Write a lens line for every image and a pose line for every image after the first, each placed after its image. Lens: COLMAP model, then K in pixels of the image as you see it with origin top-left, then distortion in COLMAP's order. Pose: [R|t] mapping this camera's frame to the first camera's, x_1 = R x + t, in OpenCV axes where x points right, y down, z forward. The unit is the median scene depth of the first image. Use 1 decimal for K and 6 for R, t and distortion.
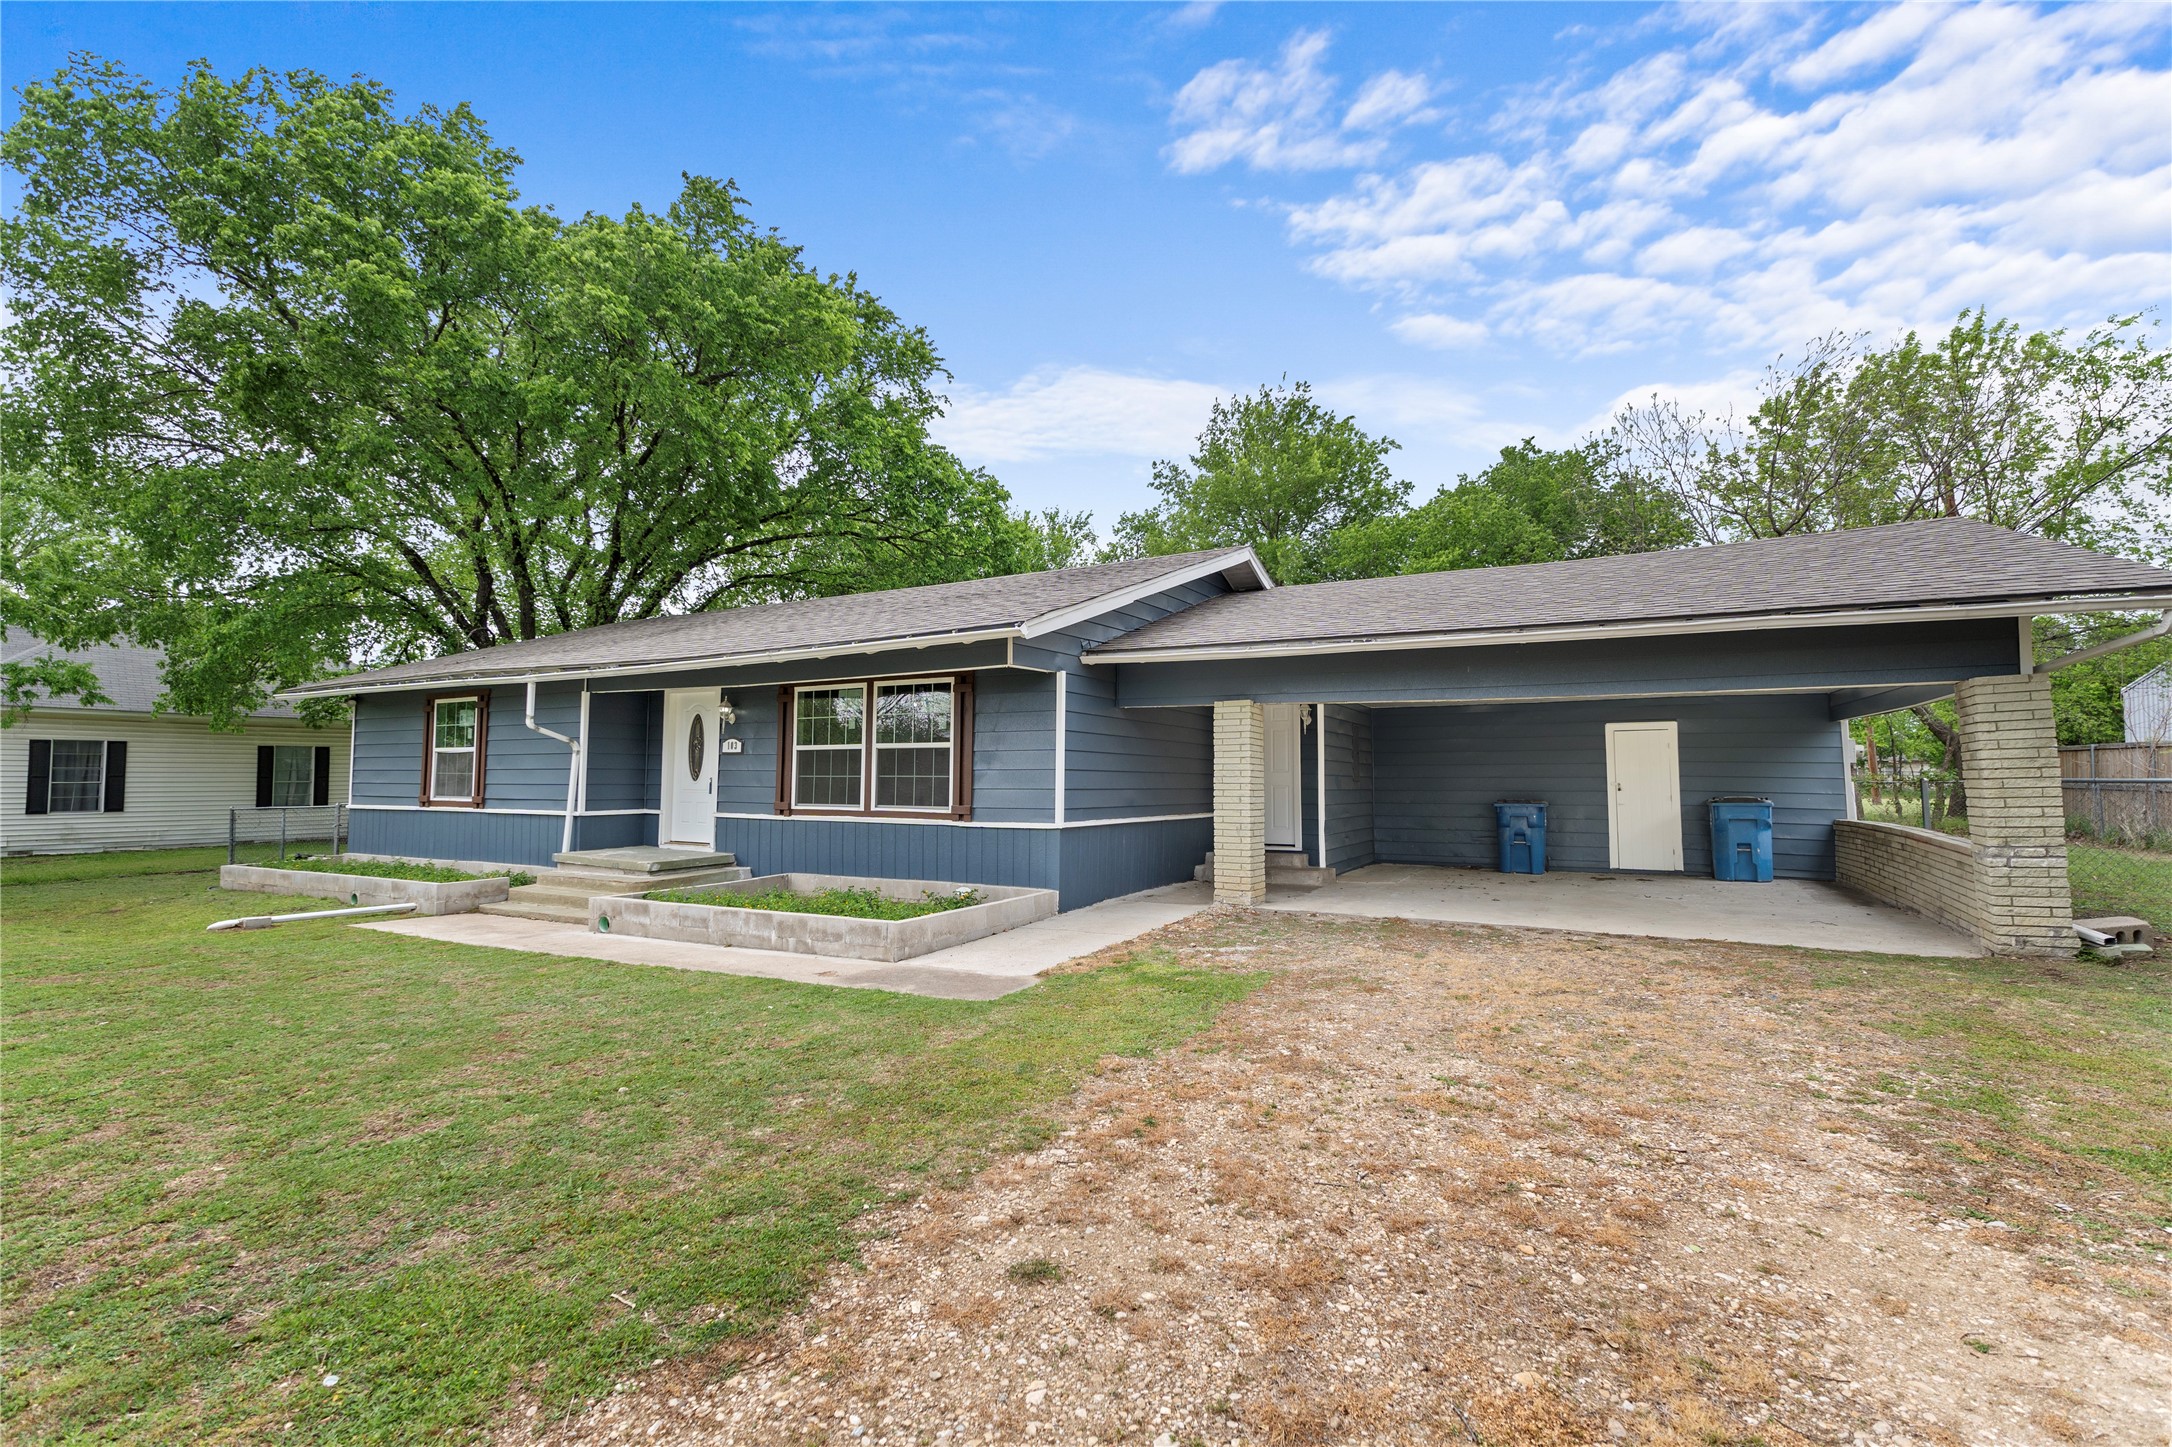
lens RADIAL K [[936.0, 0, 1088.5], [0, 936.0, 722.9], [0, 0, 1]] dist [0.003821, 0.001077]
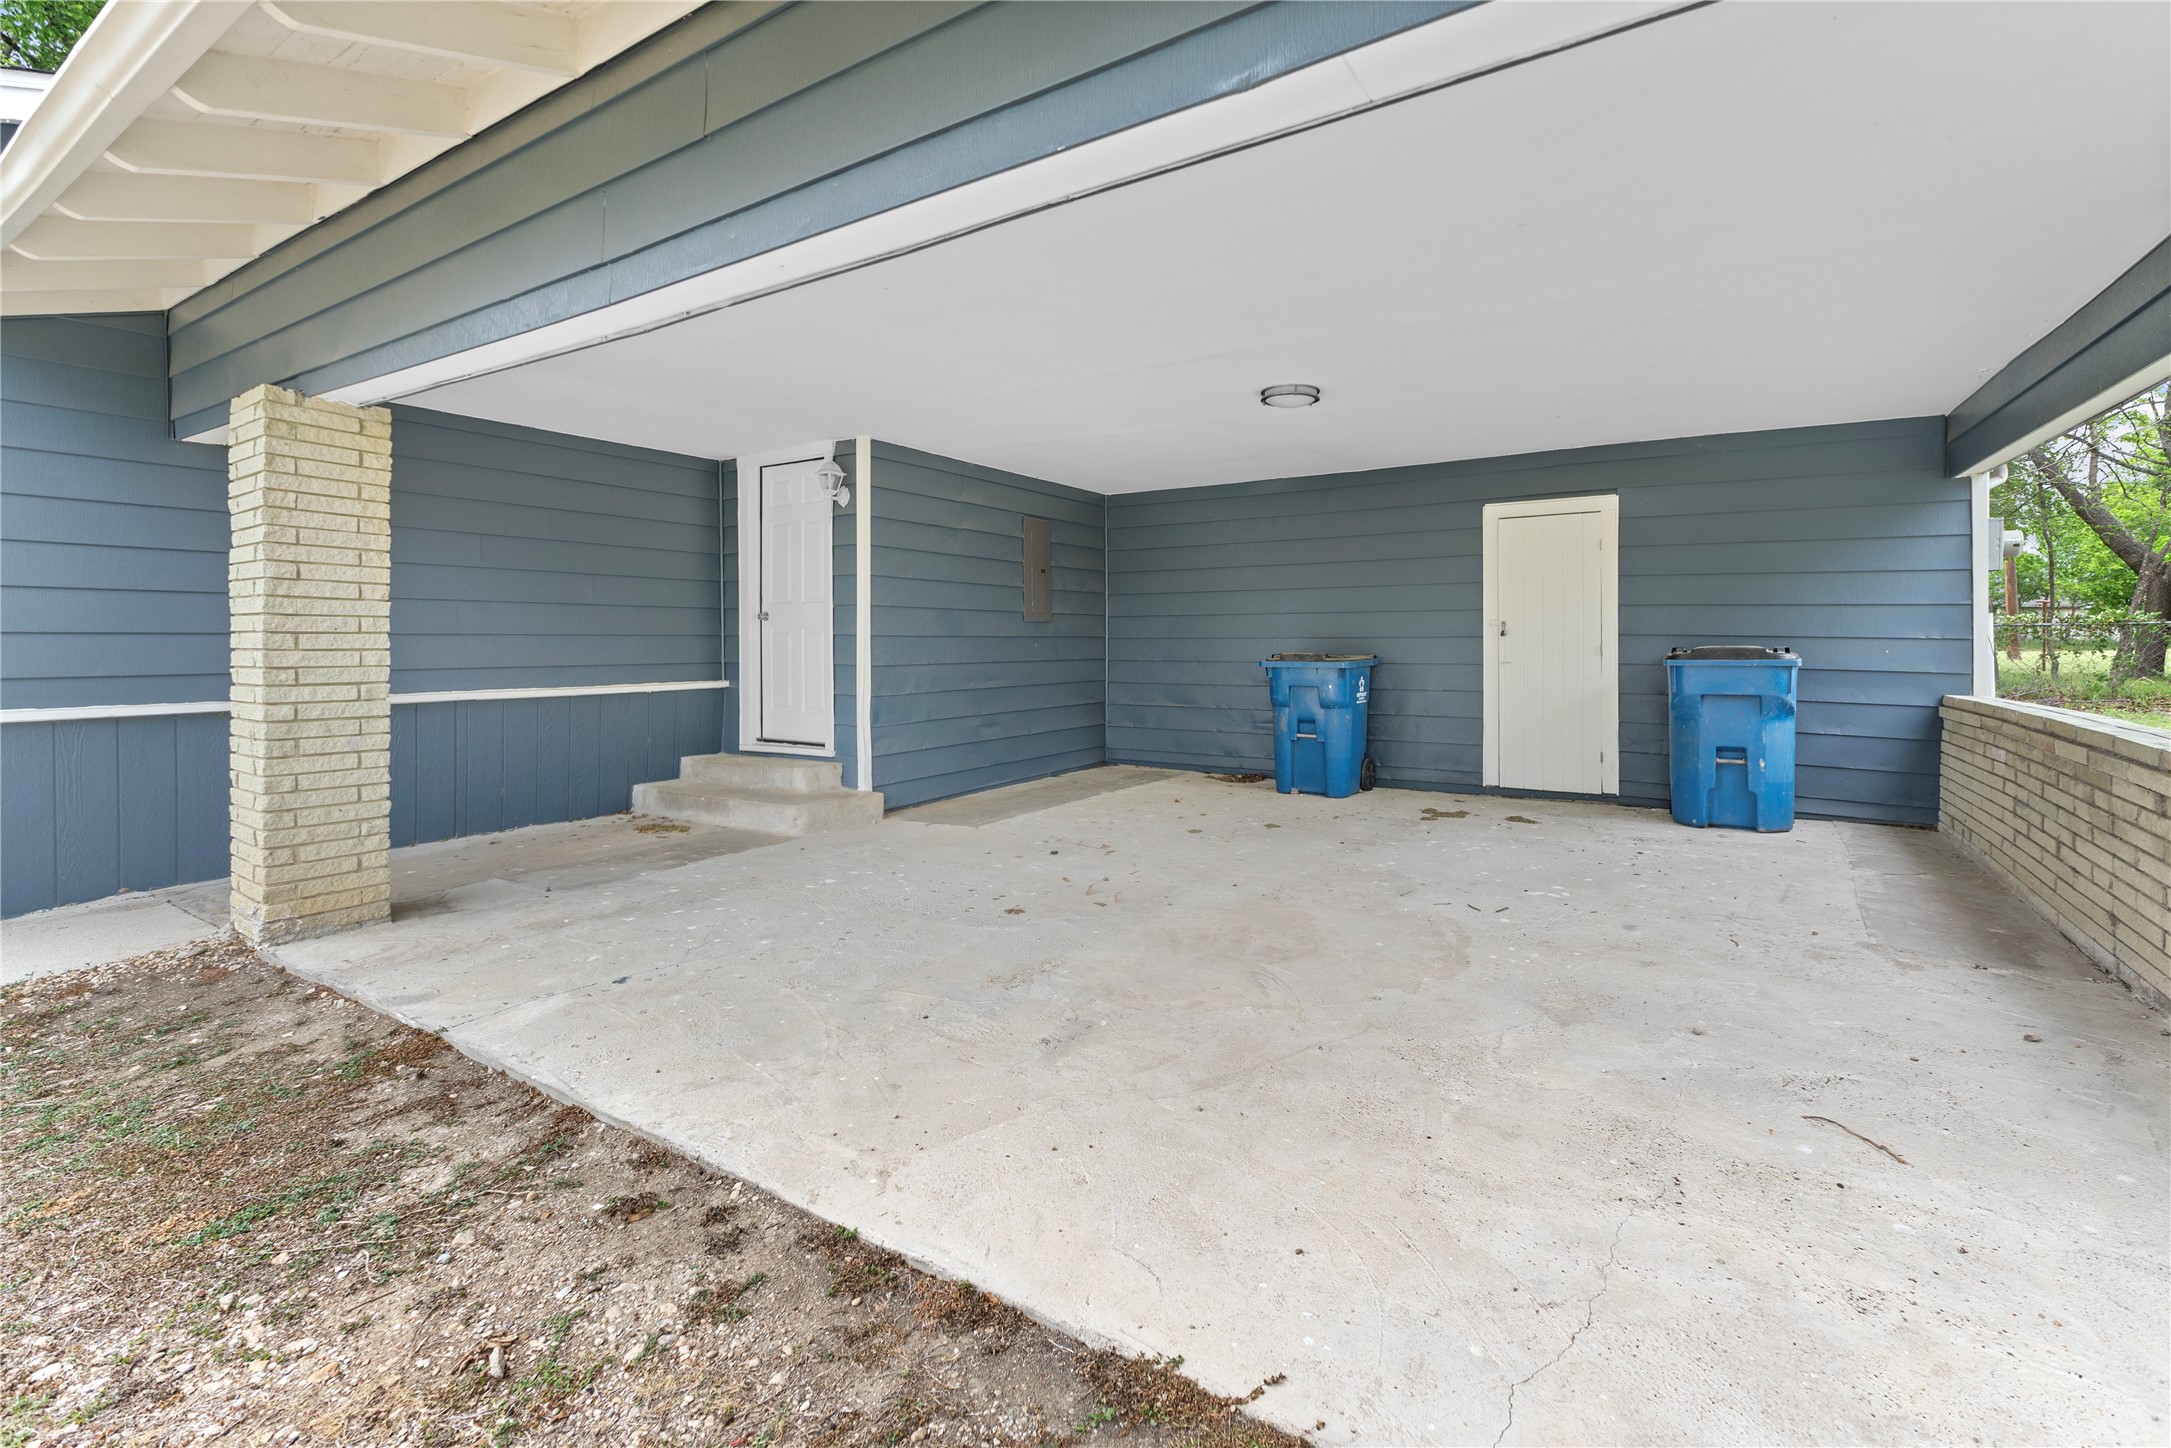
lens RADIAL K [[935.6, 0, 1120.6], [0, 935.6, 657.9], [0, 0, 1]] dist [0.003821, 0.001077]
pose [[0.998148, -0.003374, -0.060737, 0.426079], [0.008595, 0.996265, 0.085914, 0.042696], [0.060220, -0.086277, 0.994449, 0.526592]]
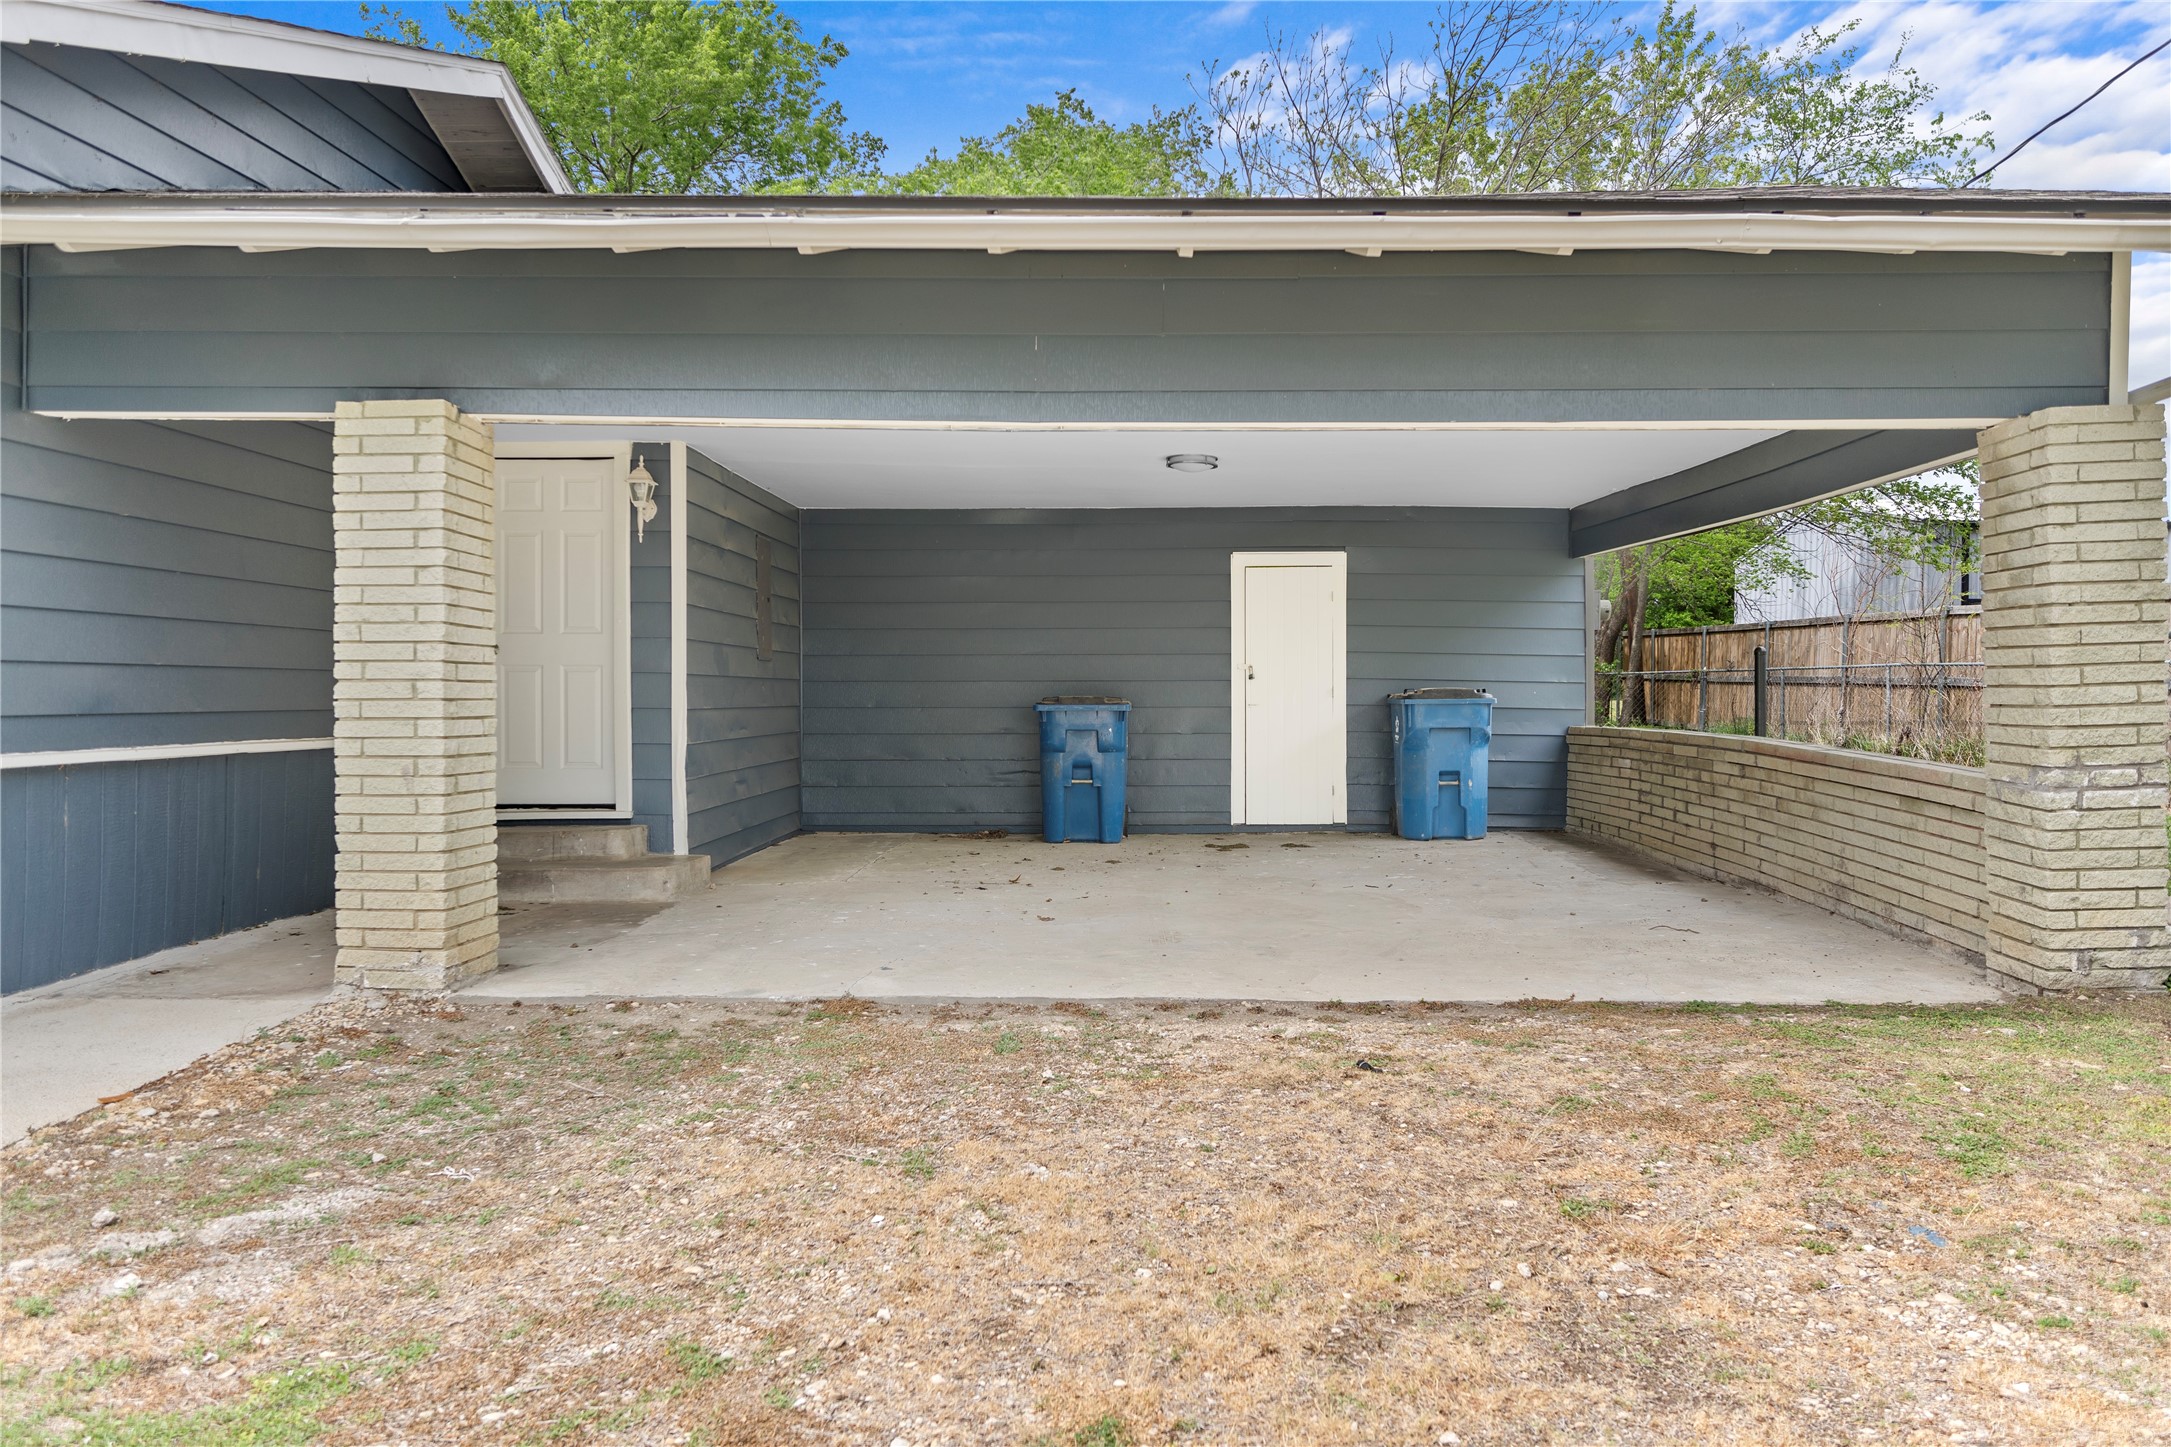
lens RADIAL K [[1482.8, 0, 1086.7], [0, 1482.8, 715.3], [0, 0, 1]] dist [-0.022440, 0.000020]
pose [[0.887983, -0.010556, 0.459755, 0.105959], [-0.026711, 0.996865, 0.074477, 0.035879], [-0.459099, -0.078414, 0.884917, 0.324856]]
